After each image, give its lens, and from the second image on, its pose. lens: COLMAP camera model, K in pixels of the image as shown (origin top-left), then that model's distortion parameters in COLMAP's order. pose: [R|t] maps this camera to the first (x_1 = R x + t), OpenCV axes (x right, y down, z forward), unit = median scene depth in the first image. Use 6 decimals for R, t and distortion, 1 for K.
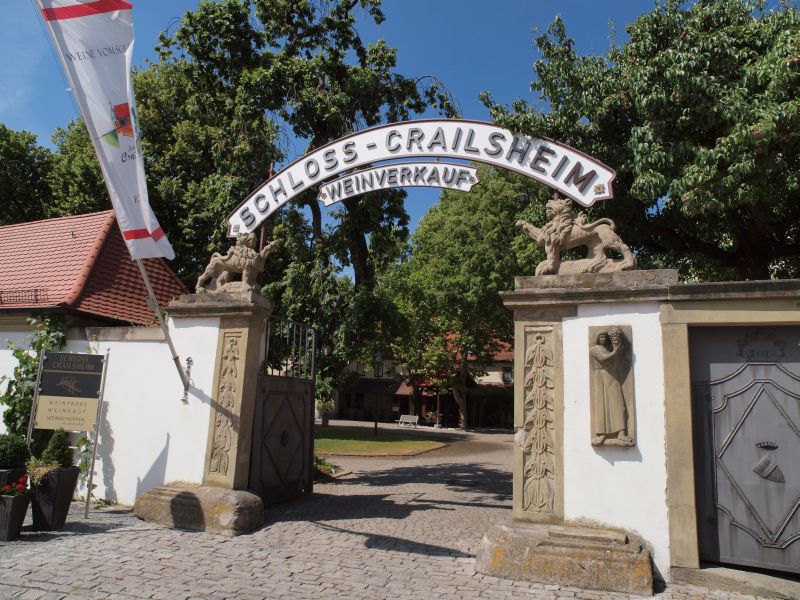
lens RADIAL K [[573.0, 0, 400.0], [0, 573.0, 300.0], [0, 0, 1]] dist [-0.118580, 0.102751]
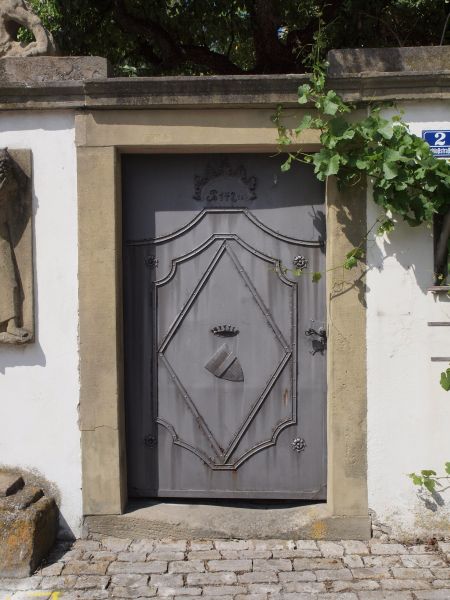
lens RADIAL K [[590.7, 0, 225.0], [0, 590.7, 300.0], [0, 0, 1]] dist [-0.060307, 0.175099]
pose [[0.939812, -0.052466, 0.337641, 0.411055], [-0.019844, 0.978093, 0.207221, 0.073344], [-0.341116, -0.201449, 0.918182, 0.332221]]
